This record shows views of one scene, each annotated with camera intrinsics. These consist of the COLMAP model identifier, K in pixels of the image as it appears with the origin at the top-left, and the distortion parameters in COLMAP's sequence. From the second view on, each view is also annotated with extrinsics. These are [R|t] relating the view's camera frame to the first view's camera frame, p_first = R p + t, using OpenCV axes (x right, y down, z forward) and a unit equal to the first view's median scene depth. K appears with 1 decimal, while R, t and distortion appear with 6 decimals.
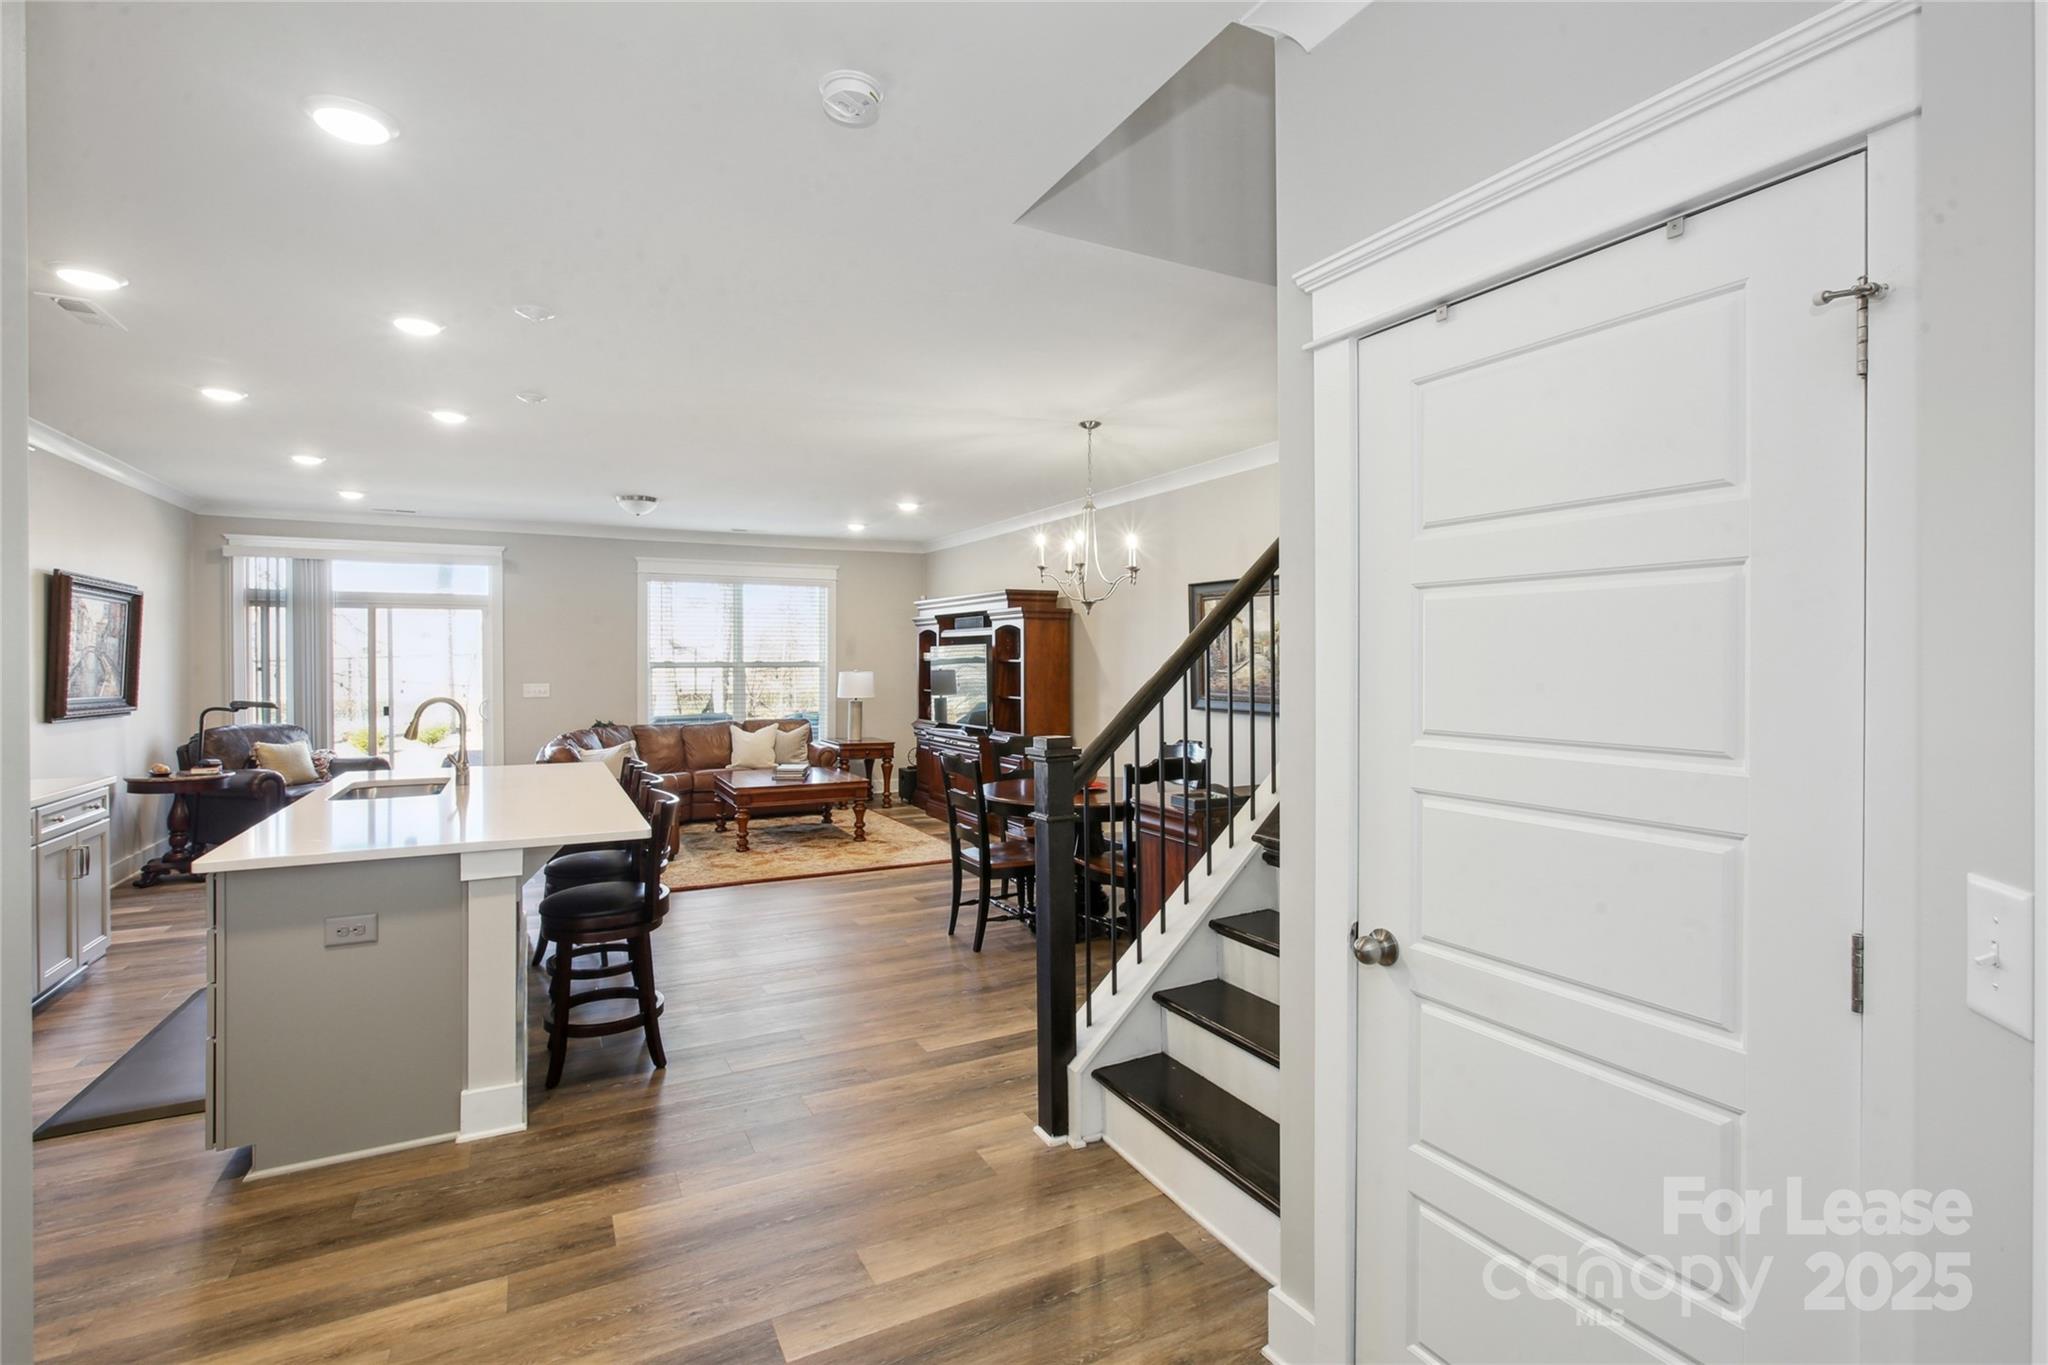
lens RADIAL K [[954.0, 0, 1023.7], [0, 954.0, 655.9], [0, 0, 1]] dist [-0.010734, 0.009154]
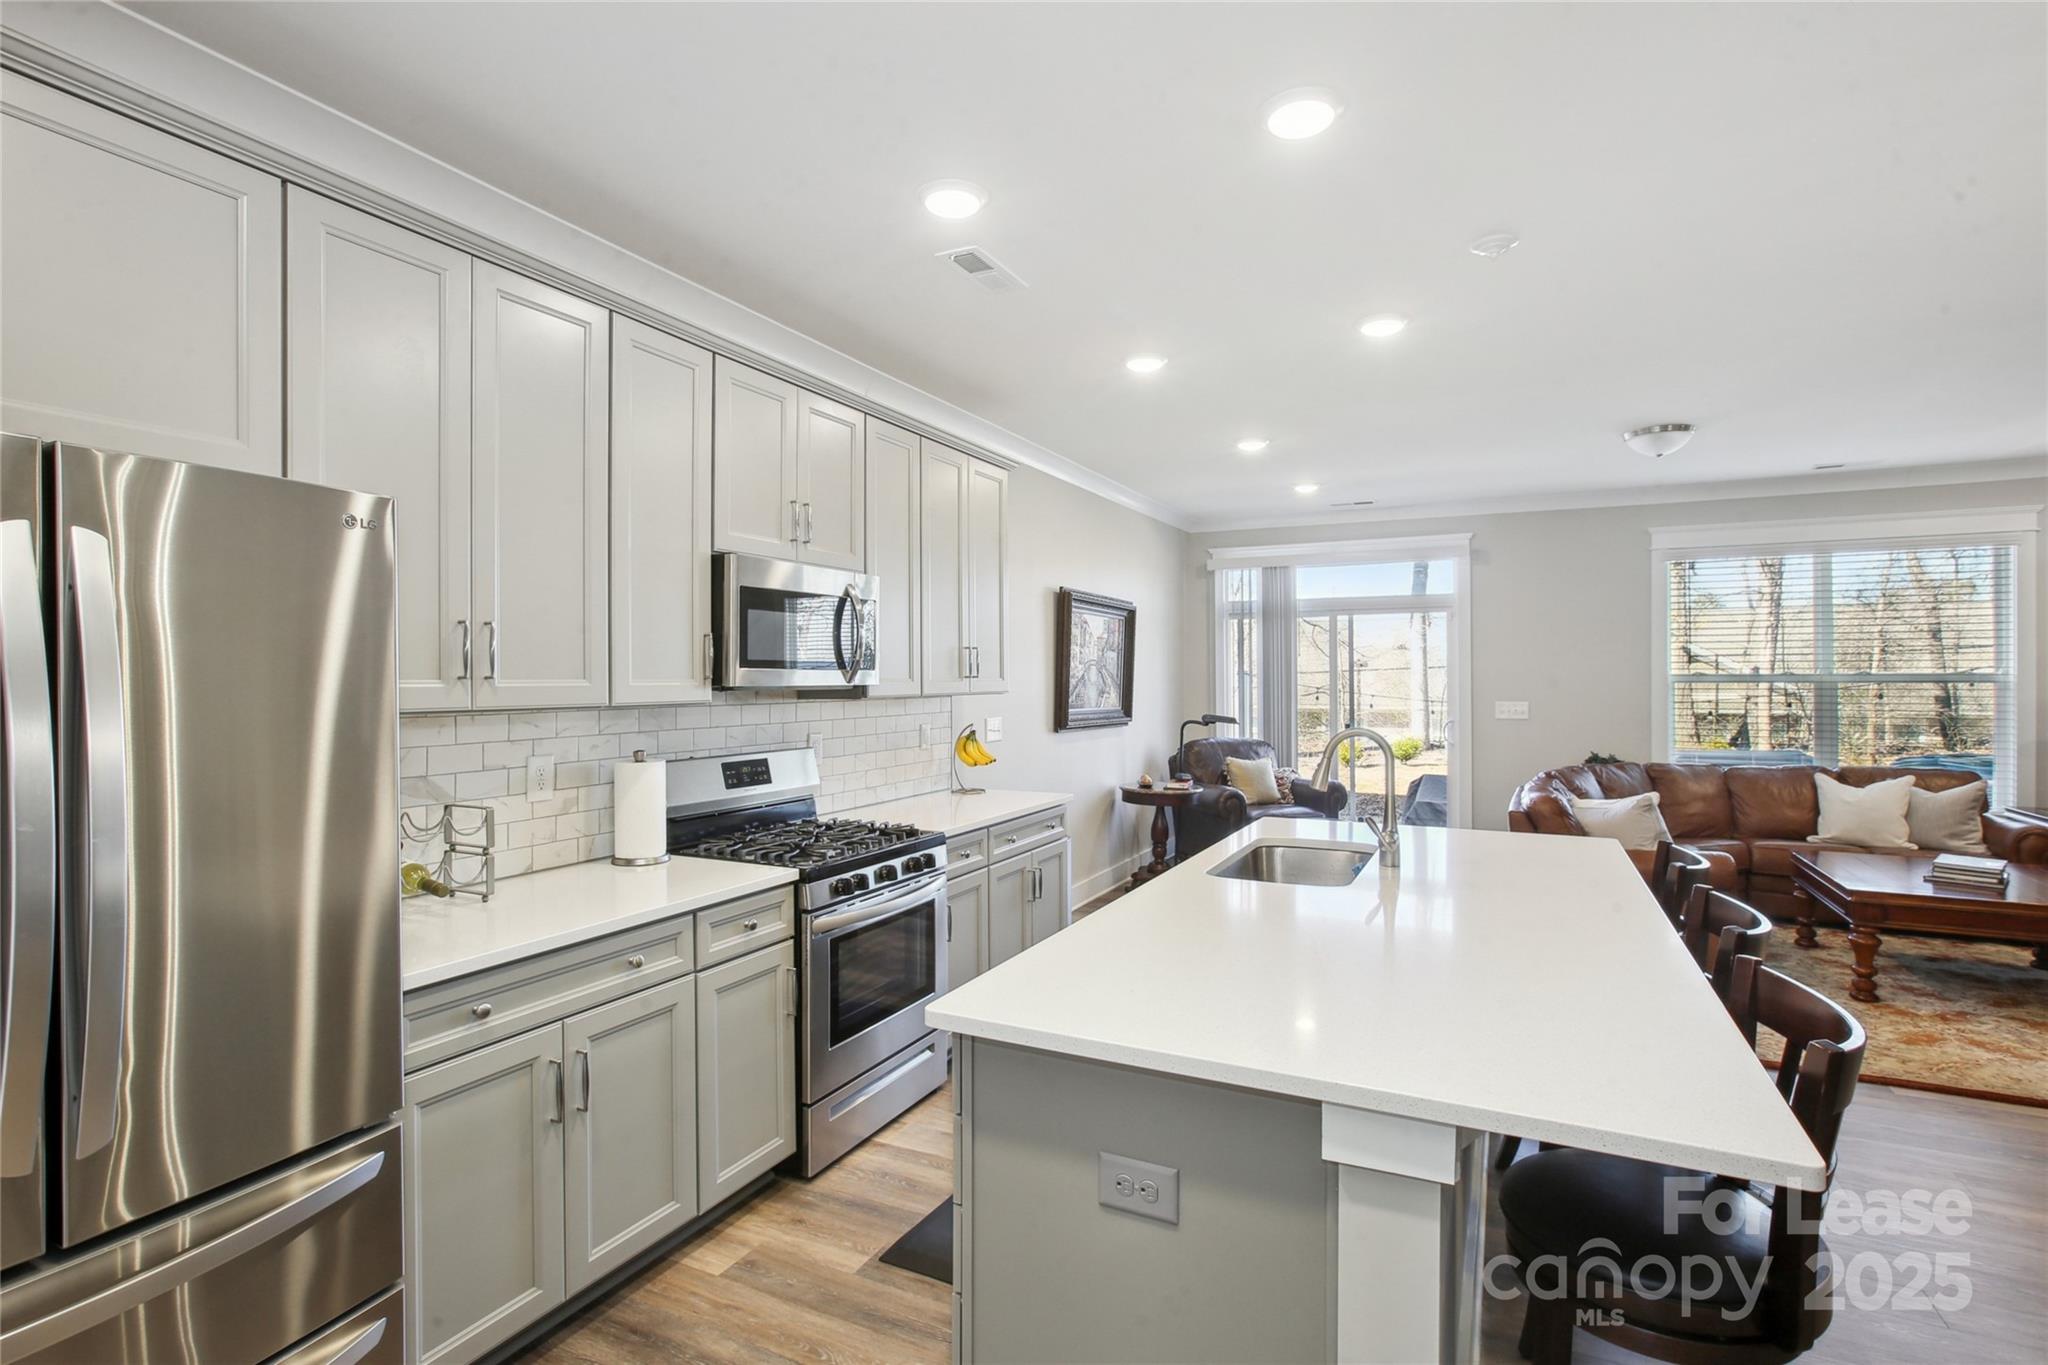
lens RADIAL K [[973.4, 0, 1045.5], [0, 973.4, 680.0], [0, 0, 1]] dist [-0.001232, 0.008426]
pose [[0.602031, 0.002865, -0.798468, -0.114845], [0.006608, 0.999941, 0.008570, 0.001986], [0.798445, -0.010436, 0.601977, 0.235263]]
